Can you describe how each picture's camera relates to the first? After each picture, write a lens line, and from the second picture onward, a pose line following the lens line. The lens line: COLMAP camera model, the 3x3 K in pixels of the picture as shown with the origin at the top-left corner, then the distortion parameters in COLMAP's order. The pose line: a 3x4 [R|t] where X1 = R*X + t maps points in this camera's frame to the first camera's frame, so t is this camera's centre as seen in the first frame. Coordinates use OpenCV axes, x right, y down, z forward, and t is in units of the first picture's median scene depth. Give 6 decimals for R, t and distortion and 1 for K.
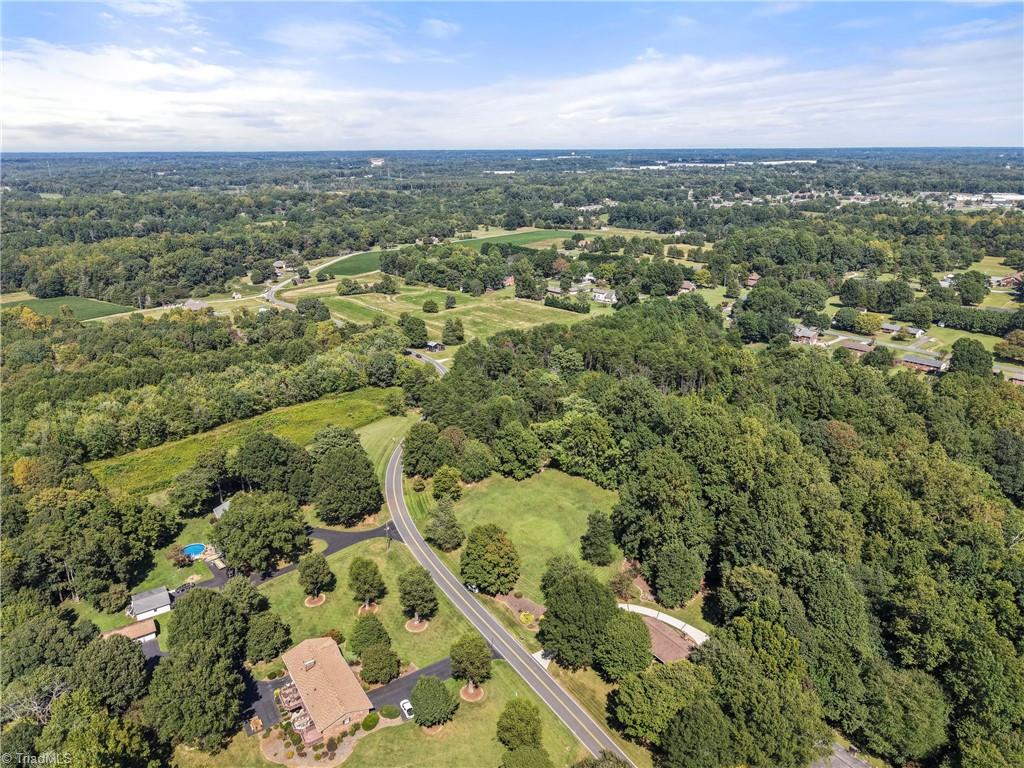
lens RADIAL K [[669.9, 0, 517.0], [0, 669.9, 384.4], [0, 0, 1]] dist [0.018937, -0.032339]
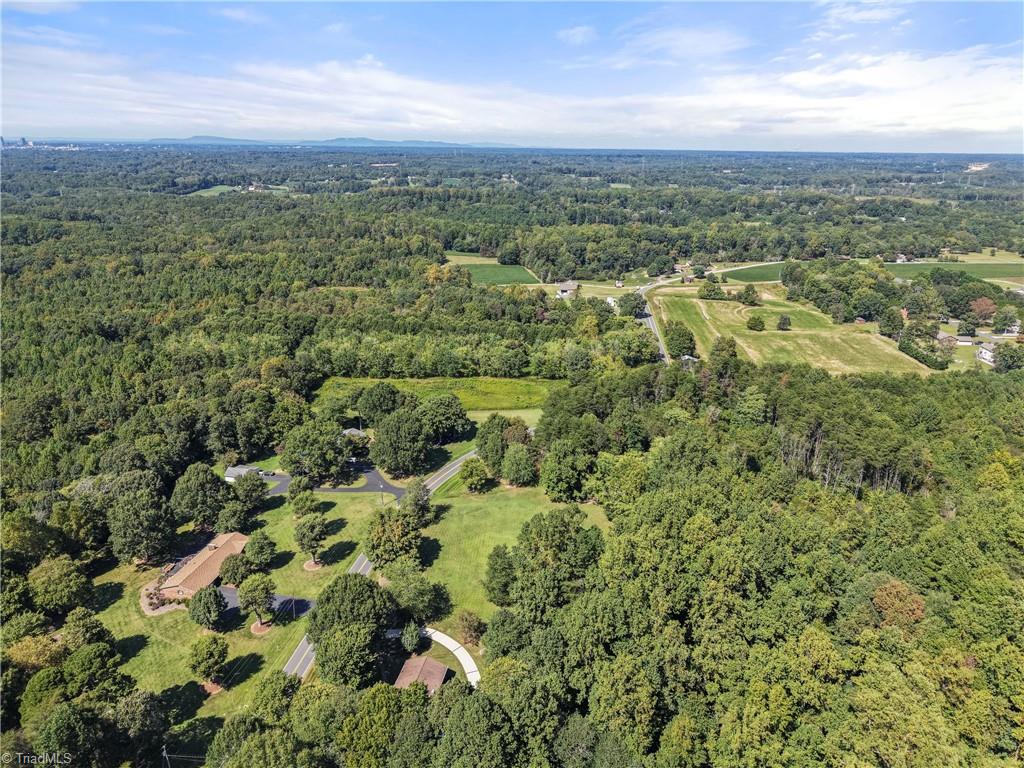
lens RADIAL K [[669.9, 0, 517.0], [0, 669.9, 384.4], [0, 0, 1]] dist [0.018937, -0.032339]
pose [[0.718104, 0.242993, -0.652136, 0.246454], [-0.242850, 0.965653, 0.092397, -0.040854], [0.652189, 0.092021, 0.752450, 0.103823]]
